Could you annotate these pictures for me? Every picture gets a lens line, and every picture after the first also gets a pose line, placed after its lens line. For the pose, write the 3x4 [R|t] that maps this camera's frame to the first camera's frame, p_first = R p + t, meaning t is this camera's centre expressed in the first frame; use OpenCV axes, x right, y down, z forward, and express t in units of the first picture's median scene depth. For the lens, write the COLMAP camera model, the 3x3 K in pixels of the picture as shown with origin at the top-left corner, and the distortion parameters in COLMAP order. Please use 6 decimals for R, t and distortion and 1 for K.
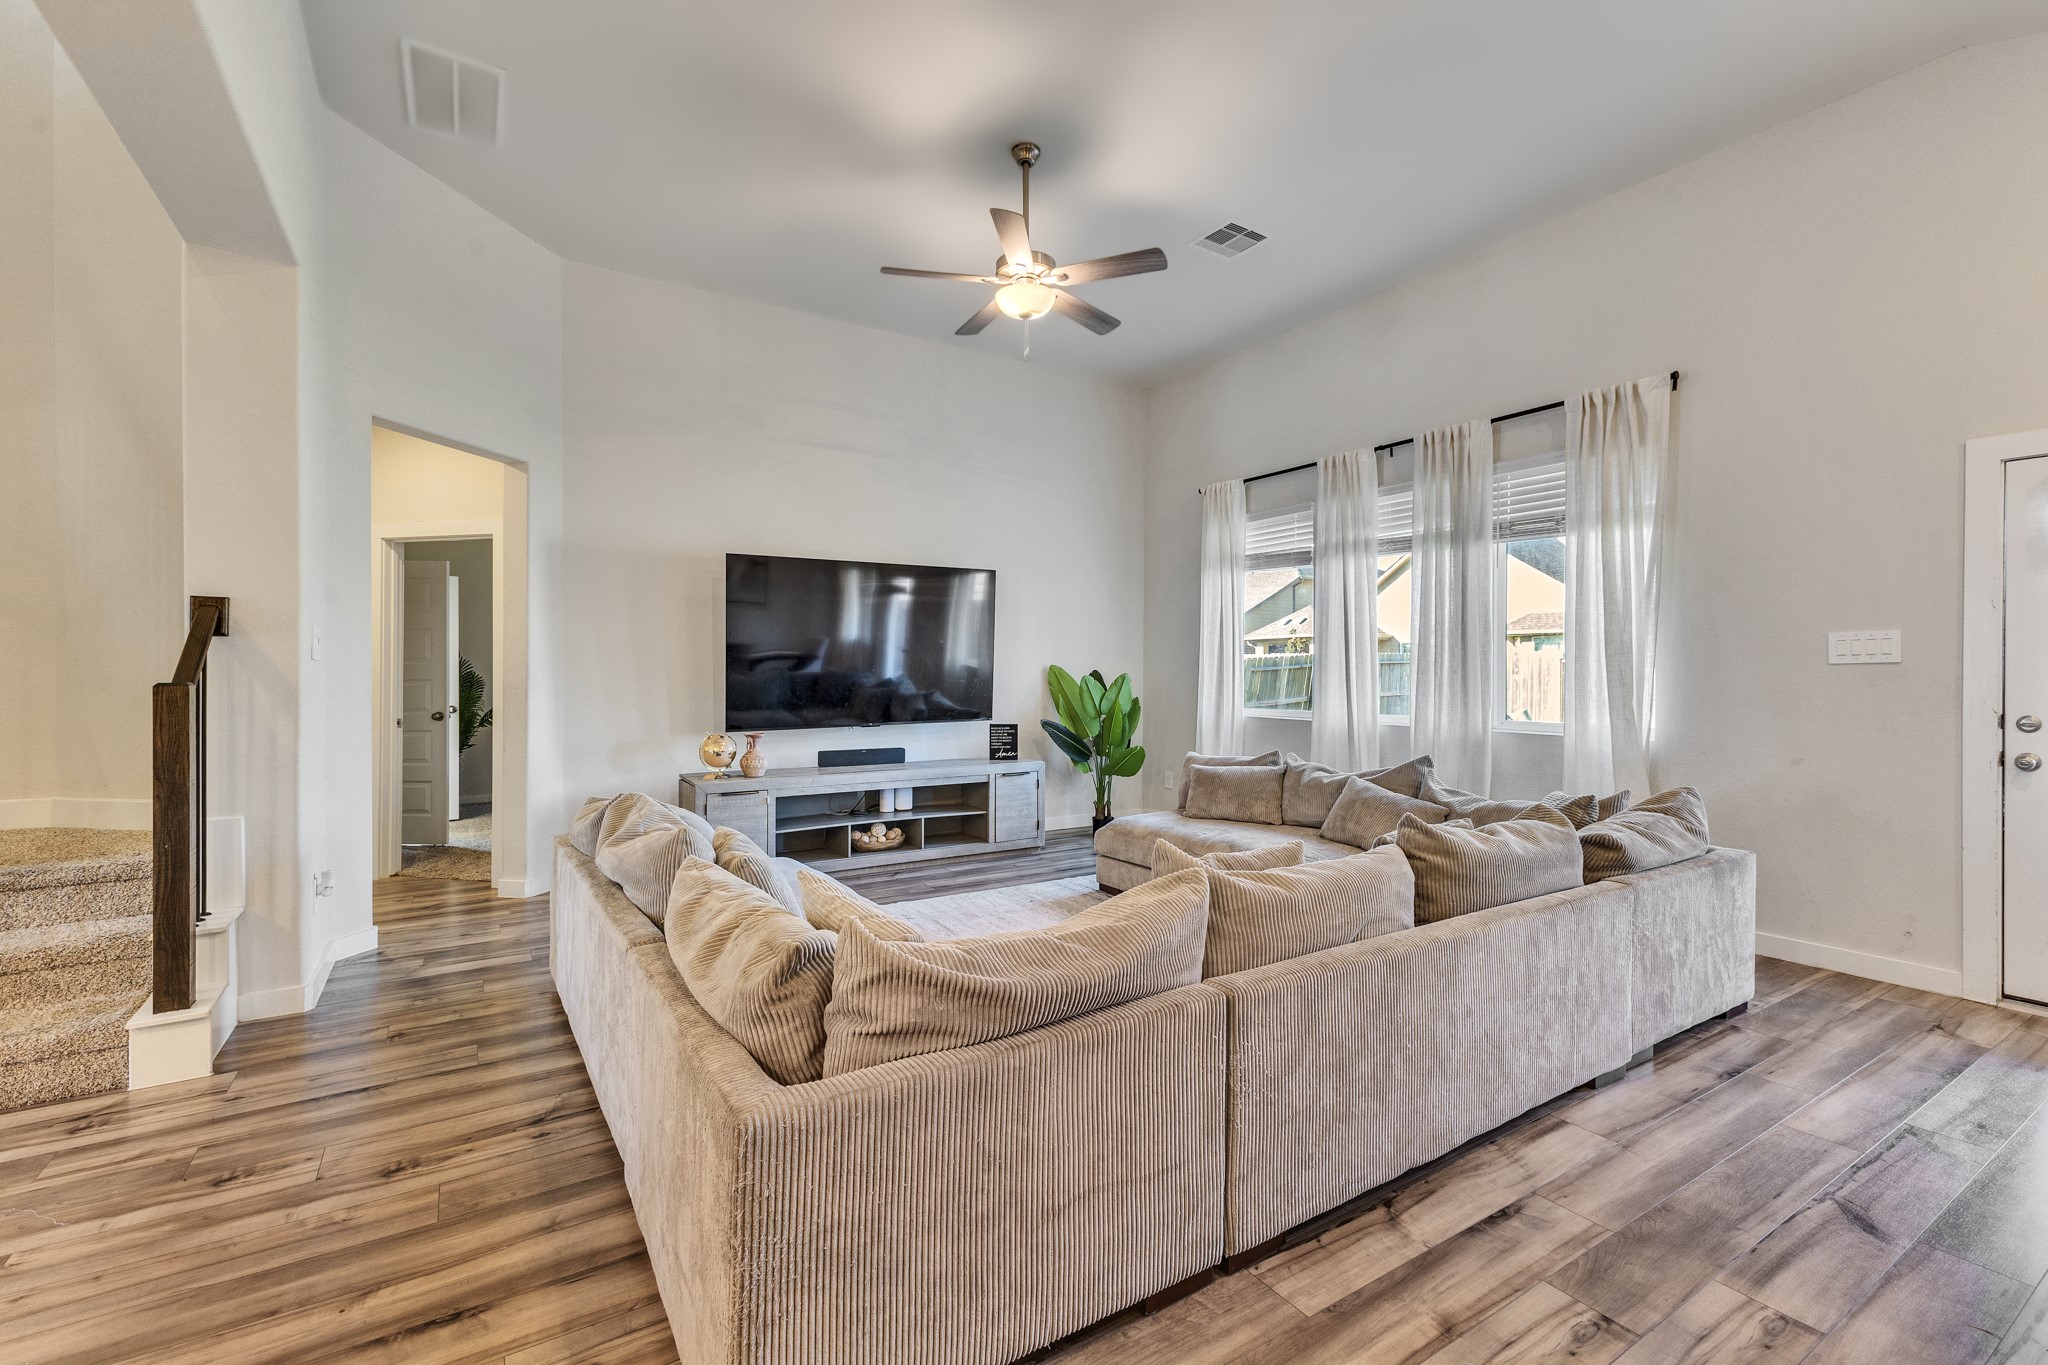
lens RADIAL K [[884.9, 0, 1024.0], [0, 884.9, 682.5], [0, 0, 1]] dist [0.003963, 0.000584]
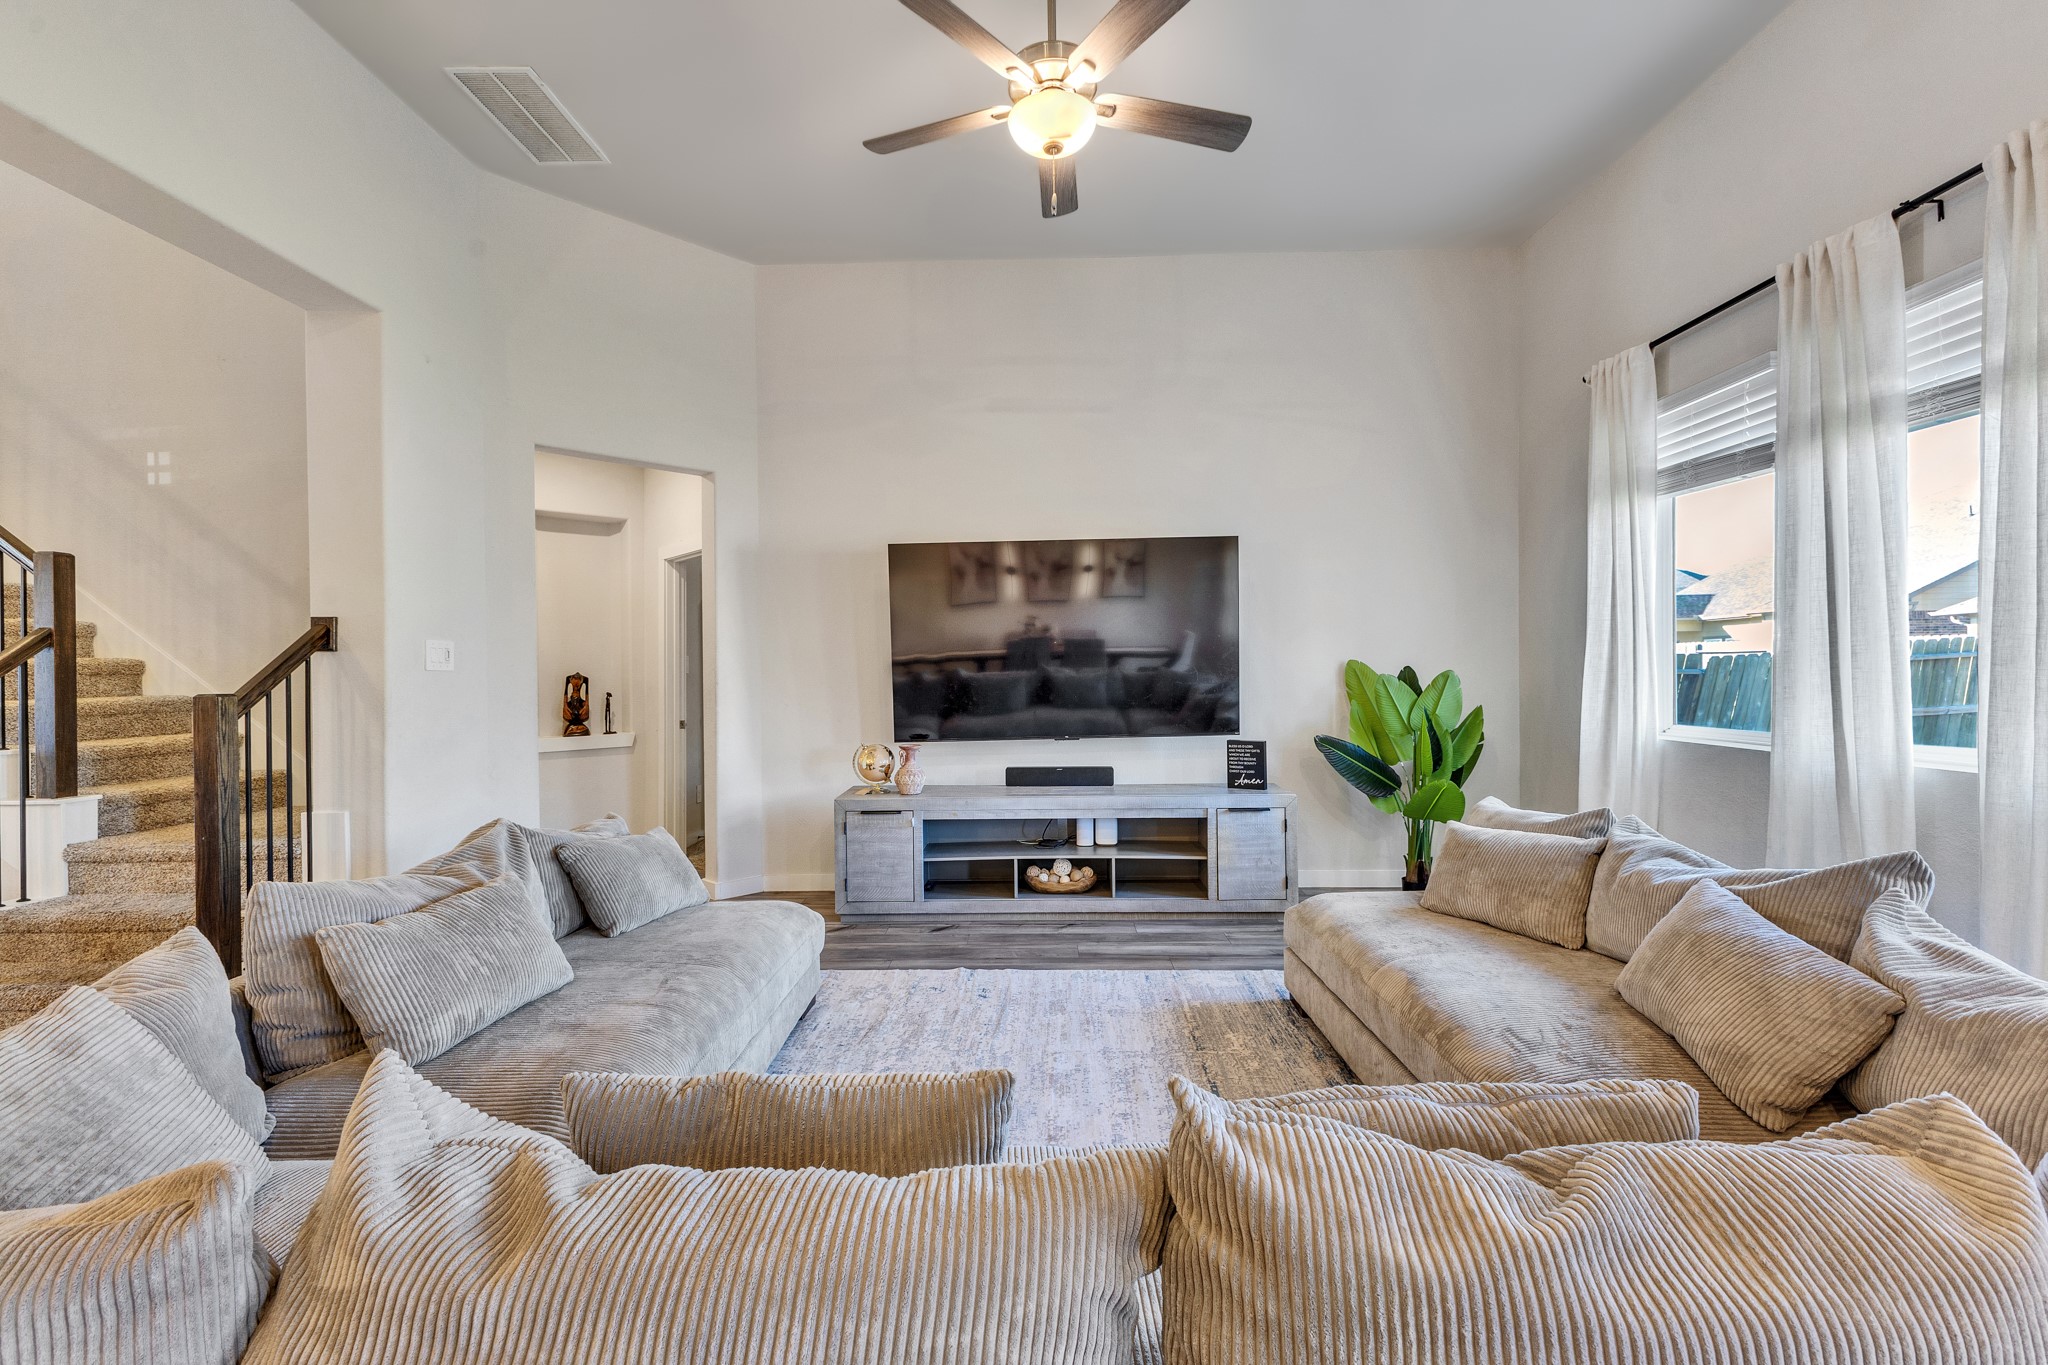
lens RADIAL K [[884.9, 0, 1024.0], [0, 884.9, 682.5], [0, 0, 1]] dist [0.003963, 0.000584]
pose [[0.833399, -0.006696, -0.552631, 0.246630], [0.007347, 0.999972, -0.001038, -0.002840], [0.552623, -0.003195, 0.833425, 0.292116]]
